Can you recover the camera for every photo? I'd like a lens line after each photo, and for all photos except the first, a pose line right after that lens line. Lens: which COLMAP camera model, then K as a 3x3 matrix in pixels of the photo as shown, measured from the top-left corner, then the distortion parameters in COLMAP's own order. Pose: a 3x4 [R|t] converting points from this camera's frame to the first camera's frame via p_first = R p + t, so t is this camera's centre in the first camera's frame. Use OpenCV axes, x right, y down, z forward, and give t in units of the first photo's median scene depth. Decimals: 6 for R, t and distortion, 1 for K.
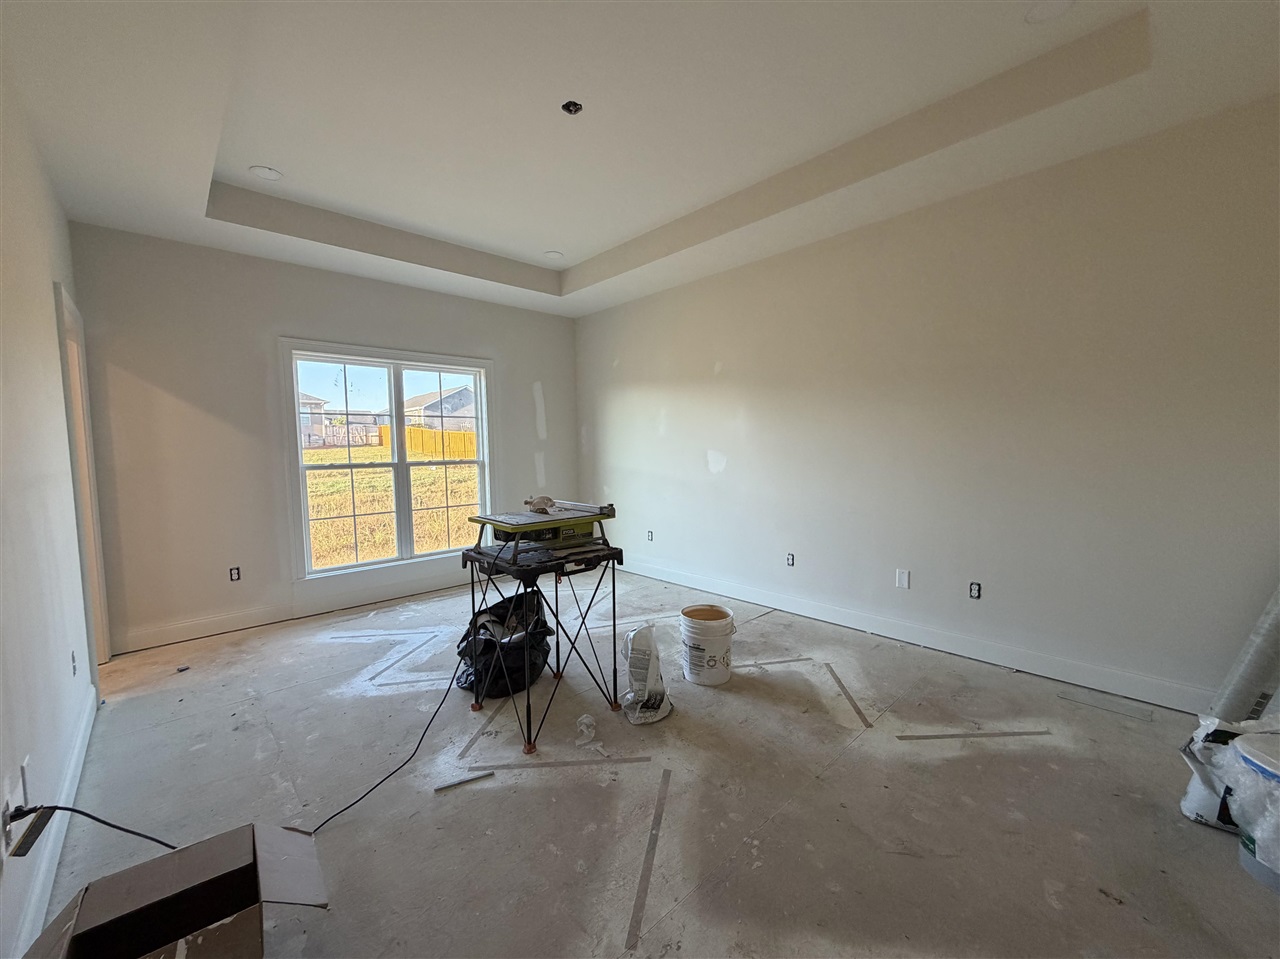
lens RADIAL K [[515.9, 0, 641.6], [0, 515.9, 476.2], [0, 0, 1]] dist [0.001502, -0.000235]
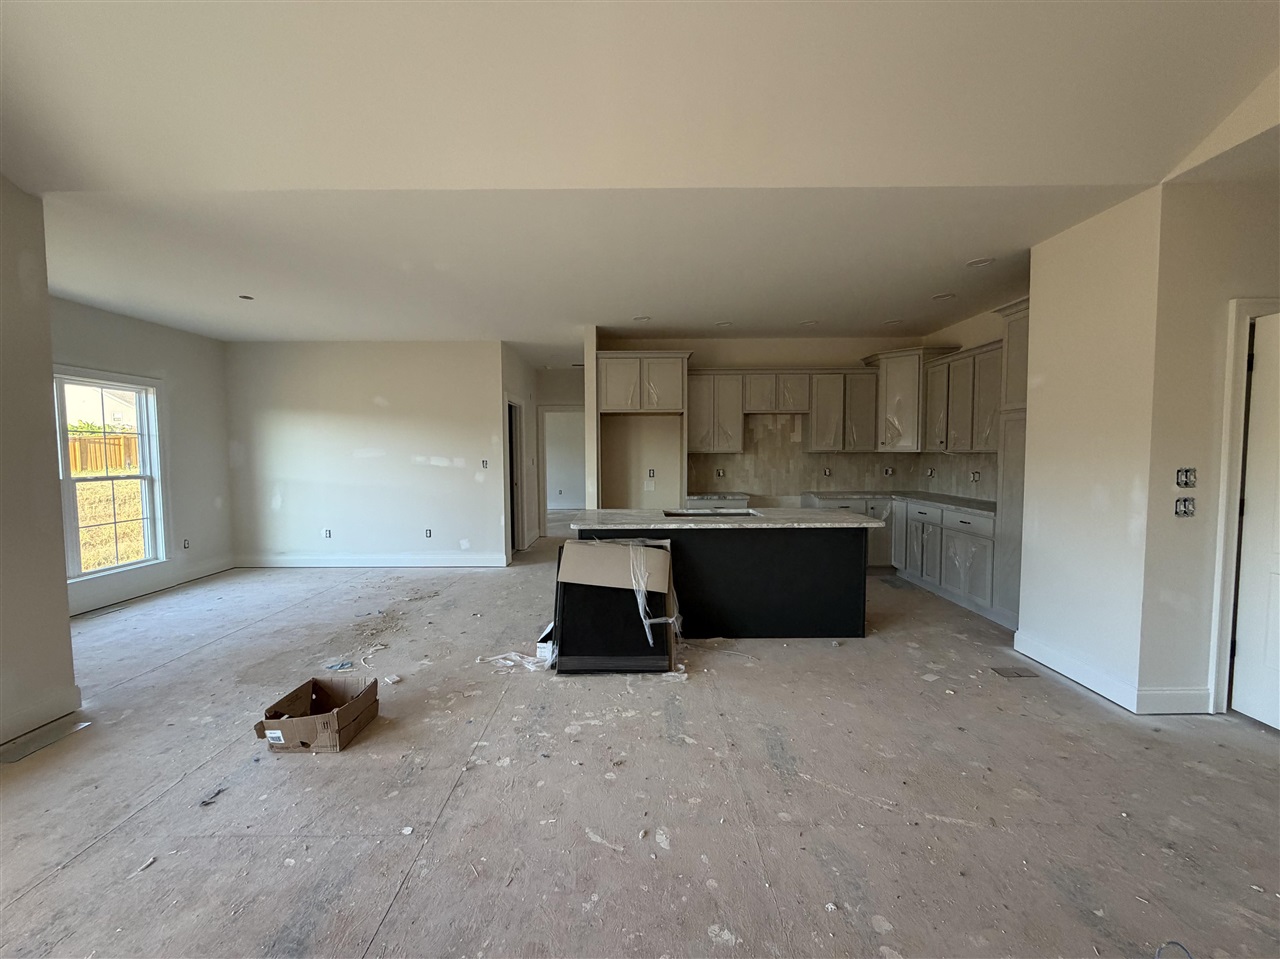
lens RADIAL K [[515.9, 0, 637.8], [0, 515.9, 475.2], [0, 0, 1]] dist [0.001502, -0.000235]
pose [[0.674404, -0.021991, 0.738035, -0.456595], [0.046452, 0.998840, -0.012686, 0.030030], [-0.736899, 0.042838, 0.674644, -0.450941]]
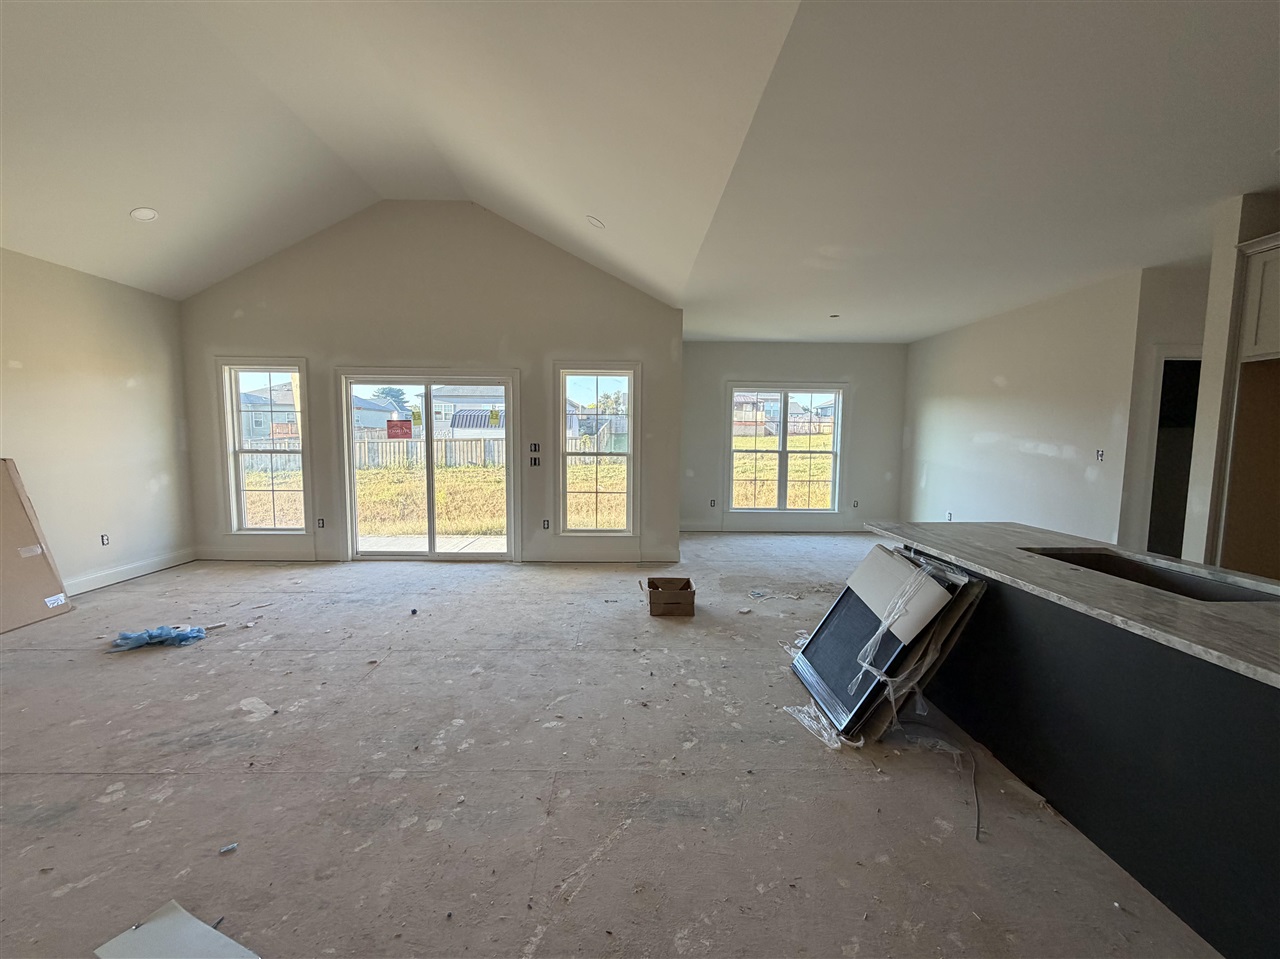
lens RADIAL K [[515.9, 0, 632.6], [0, 515.9, 482.3], [0, 0, 1]] dist [0.001502, -0.000235]
pose [[0.740916, 0.082454, -0.666517, 0.275336], [-0.068035, 0.996544, 0.047651, 0.028105], [0.668142, 0.010041, 0.743966, -0.529918]]
